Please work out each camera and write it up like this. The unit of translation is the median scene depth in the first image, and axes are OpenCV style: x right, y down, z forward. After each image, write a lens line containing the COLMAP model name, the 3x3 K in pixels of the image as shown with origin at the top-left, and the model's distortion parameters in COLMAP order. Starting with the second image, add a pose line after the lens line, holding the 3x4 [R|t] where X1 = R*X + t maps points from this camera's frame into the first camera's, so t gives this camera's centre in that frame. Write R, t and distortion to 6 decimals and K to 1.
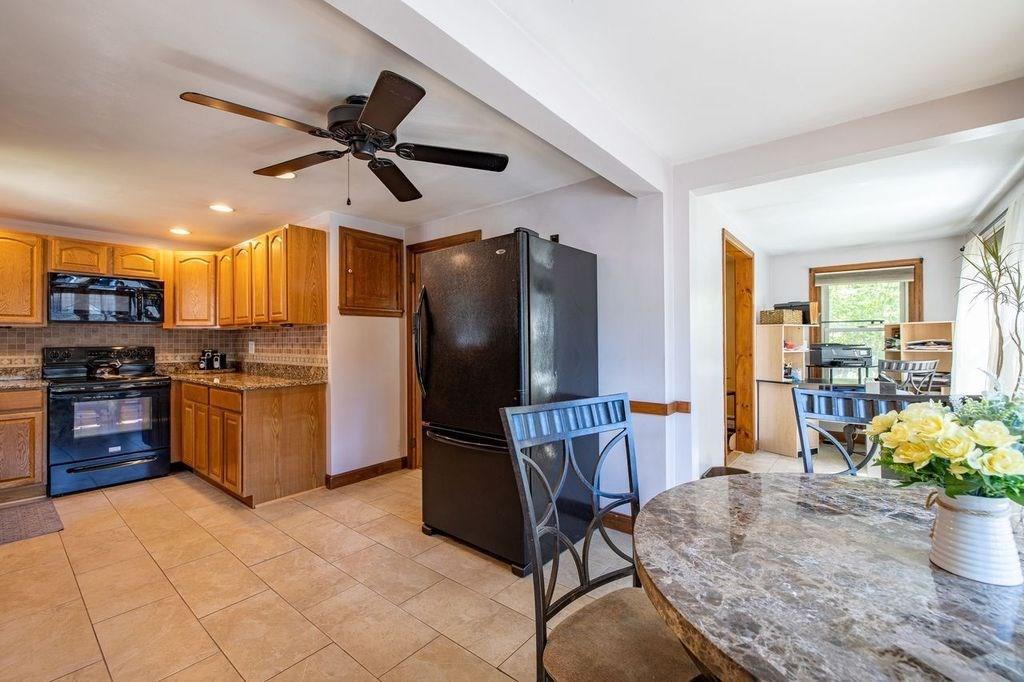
lens RADIAL K [[434.1, 0, 510.7], [0, 434.1, 338.2], [0, 0, 1]] dist [0.001935, -0.001001]
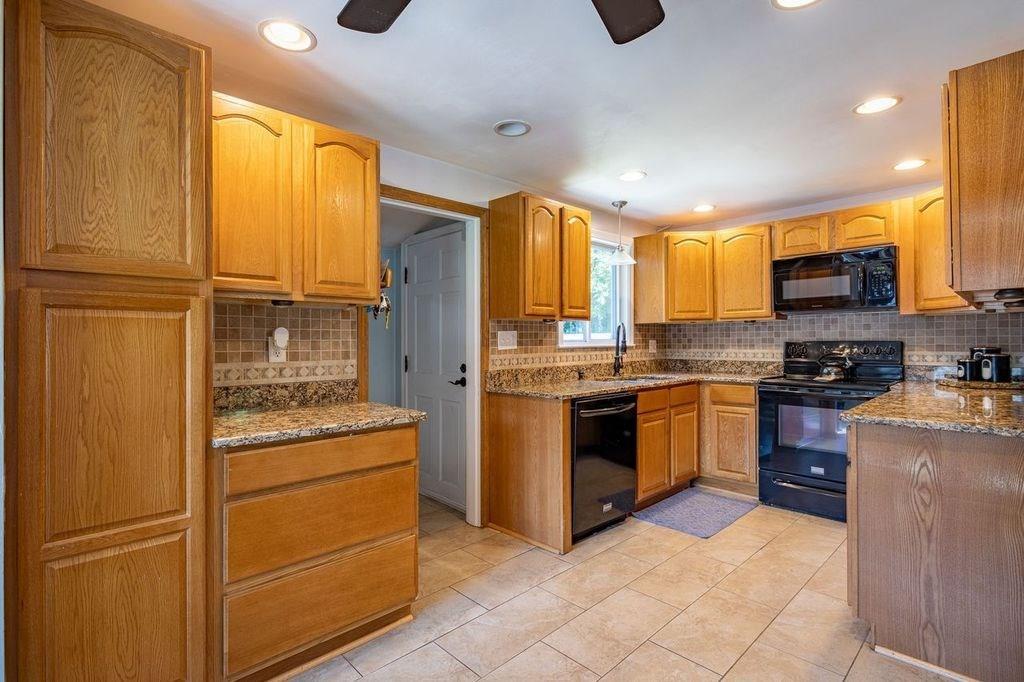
lens RADIAL K [[488.2, 0, 515.1], [0, 488.2, 338.5], [0, 0, 1]] dist [-0.003059, 0.000548]
pose [[-0.116155, 0.000392, -0.993231, 0.037593], [0.016753, 0.999858, -0.001564, 0.006716], [0.993090, -0.016821, -0.116145, 0.528802]]
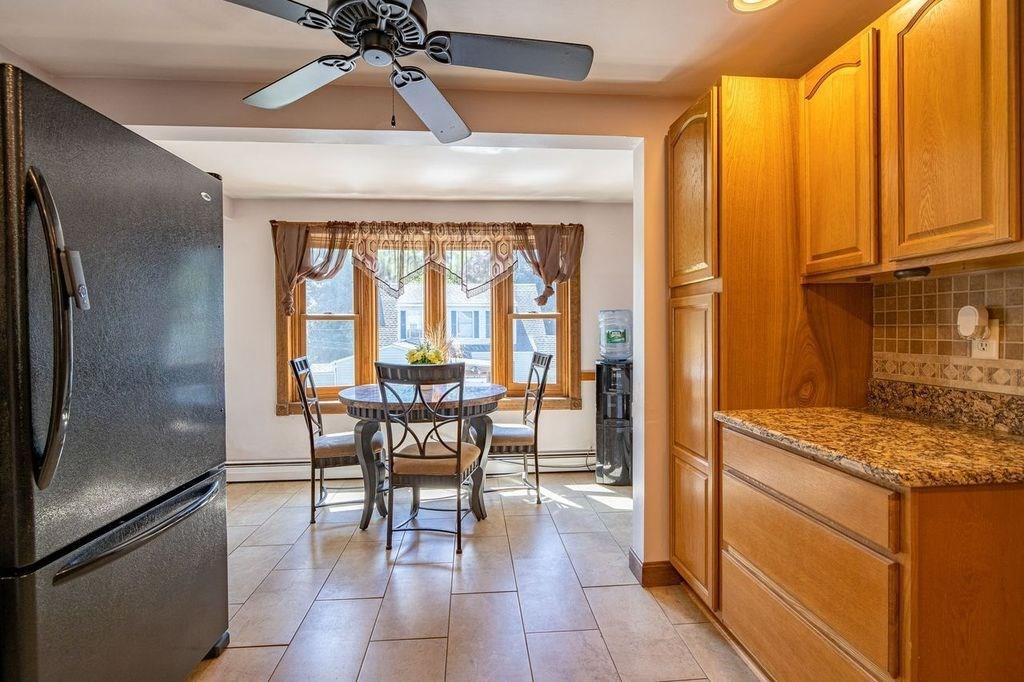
lens RADIAL K [[488.2, 0, 518.7], [0, 488.2, 338.8], [0, 0, 1]] dist [-0.003059, 0.000548]
pose [[-0.704252, -0.002929, 0.709944, -0.535691], [0.002409, 0.999976, 0.006516, 0.010446], [-0.709946, 0.006299, -0.704228, 0.707970]]
